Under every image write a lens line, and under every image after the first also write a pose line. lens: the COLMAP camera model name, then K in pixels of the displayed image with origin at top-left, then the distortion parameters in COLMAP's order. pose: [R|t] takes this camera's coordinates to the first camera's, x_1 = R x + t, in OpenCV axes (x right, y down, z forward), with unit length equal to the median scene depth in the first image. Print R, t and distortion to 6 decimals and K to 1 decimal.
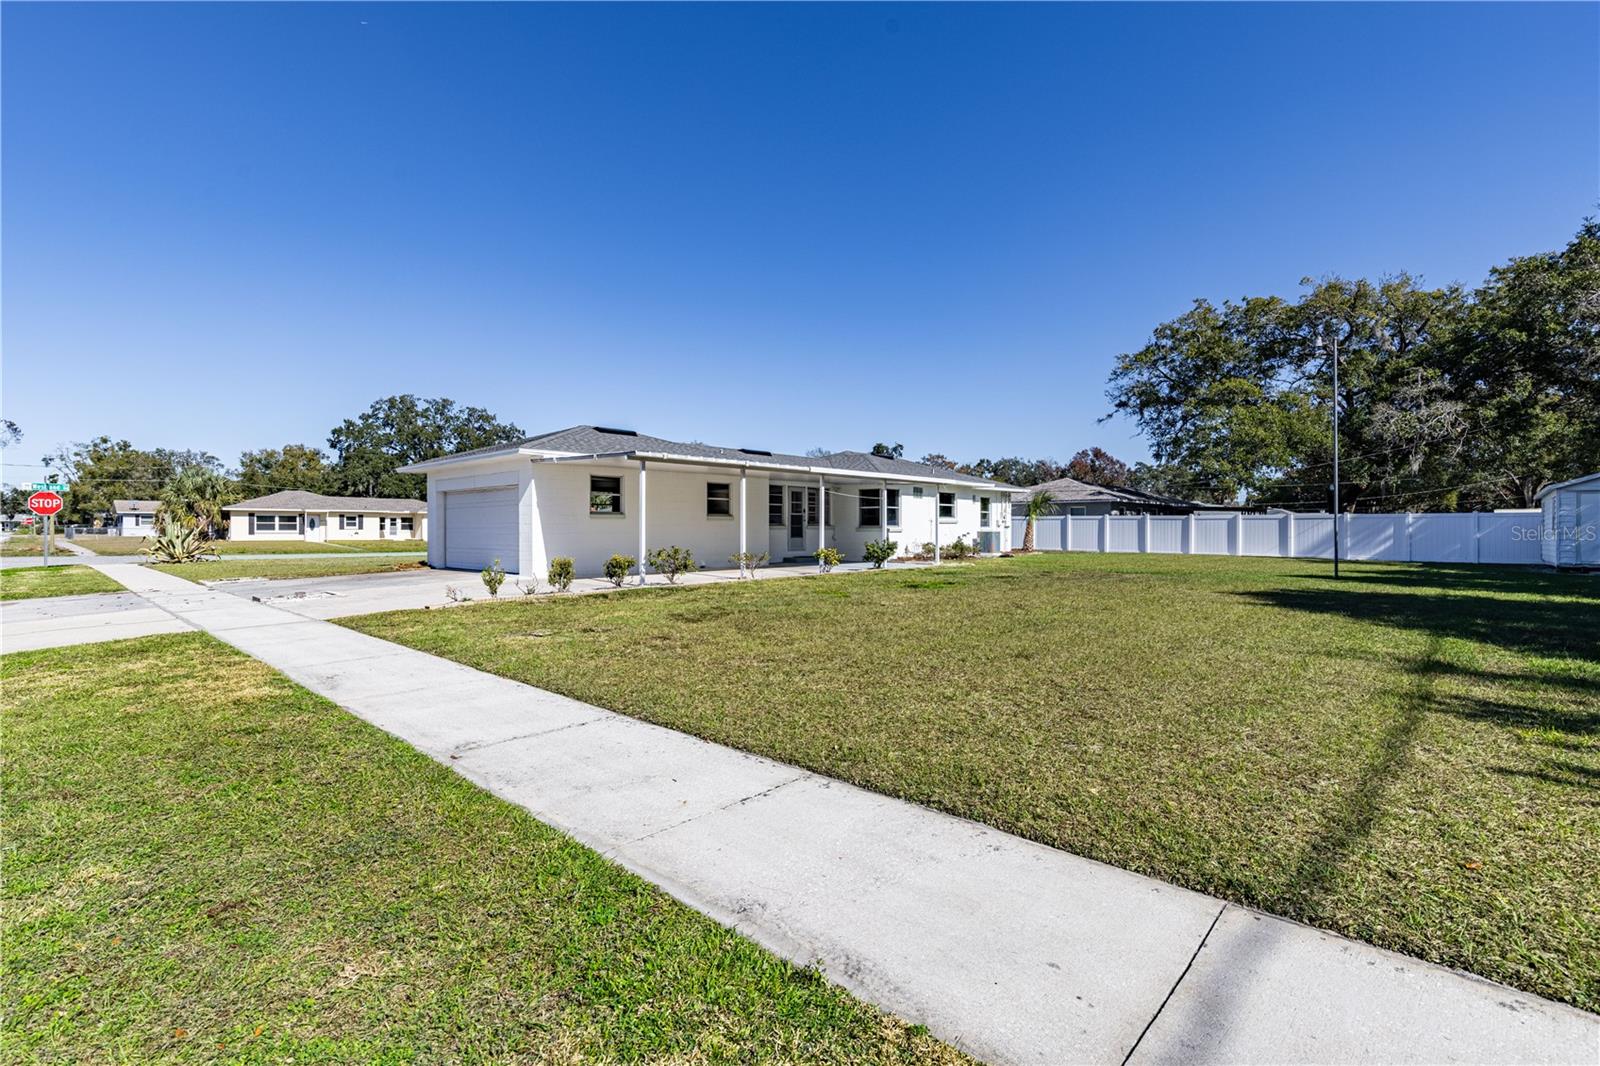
lens RADIAL K [[720.1, 0, 784.7], [0, 720.1, 527.8], [0, 0, 1]] dist [0.018378, -0.004790]
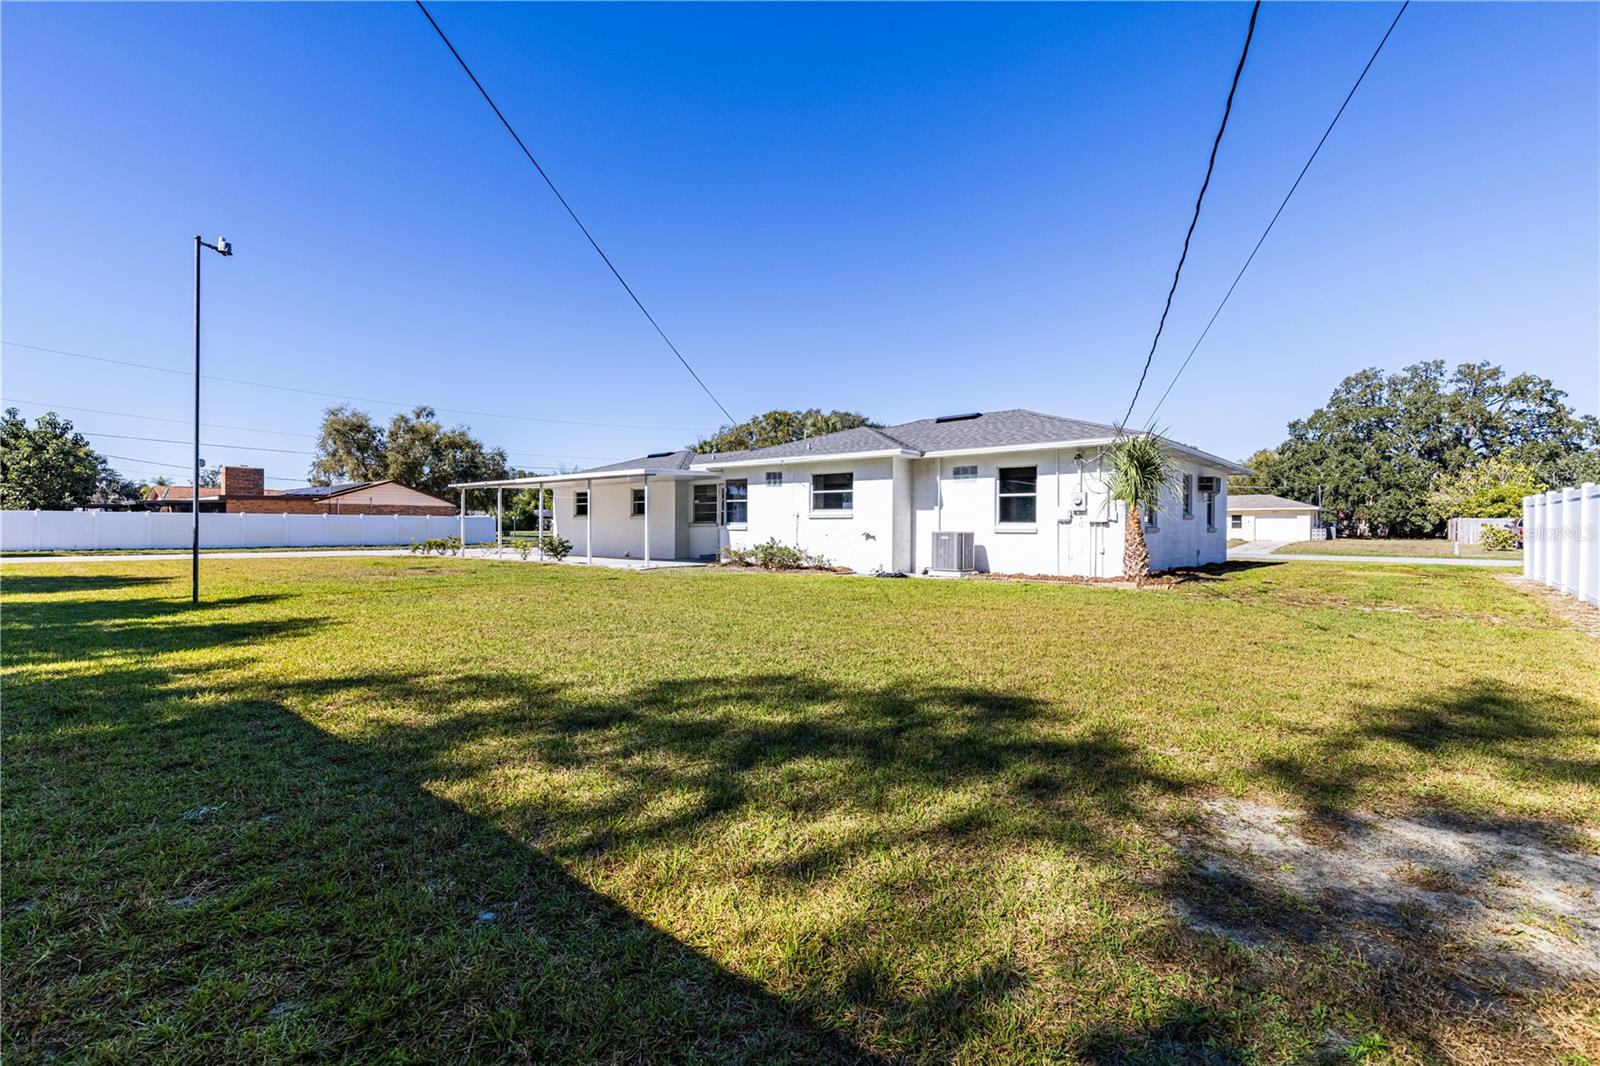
lens RADIAL K [[720.1, 0, 784.7], [0, 720.1, 527.8], [0, 0, 1]] dist [0.018378, -0.004790]
pose [[0.046206, -0.010634, -0.998875, 1.001714], [-0.012276, 0.999862, -0.011213, 0.012069], [0.998857, 0.012780, 0.046069, 1.025905]]
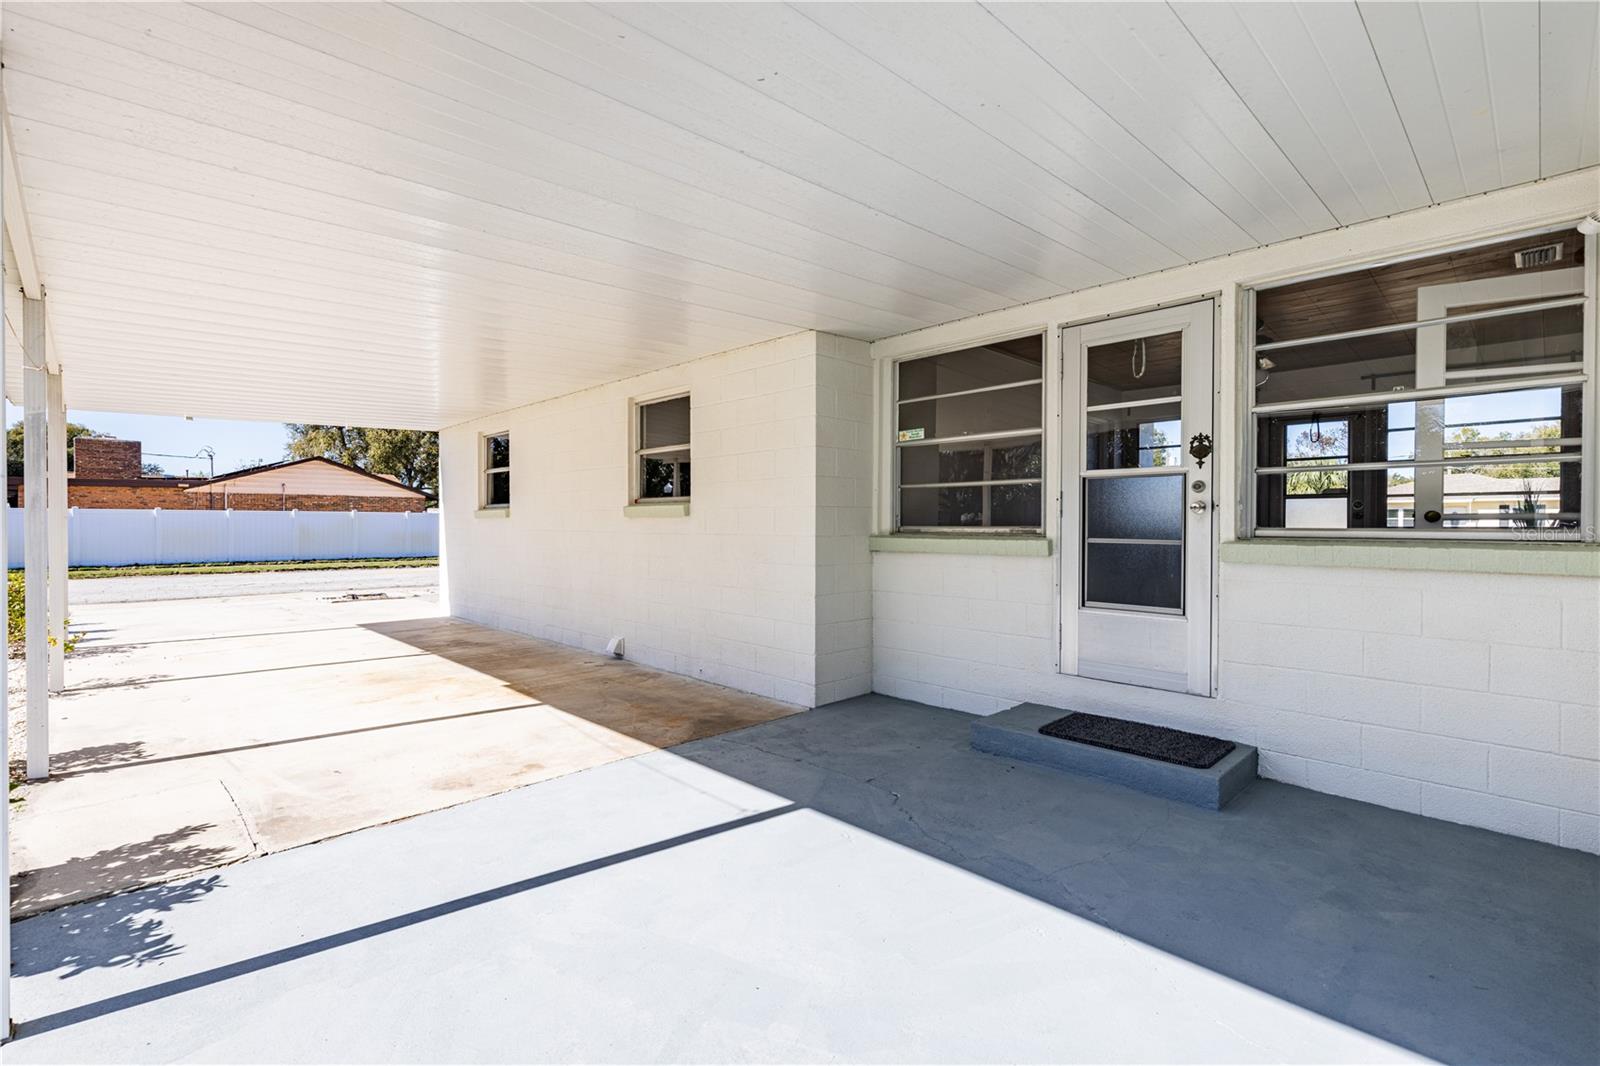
lens RADIAL K [[720.1, 0, 784.7], [0, 720.1, 527.8], [0, 0, 1]] dist [0.018378, -0.004790]
pose [[-0.043267, -0.006643, -0.999041, 0.181032], [-0.012717, 0.999901, -0.006098, -0.005088], [0.998983, 0.012441, -0.043347, 0.917303]]
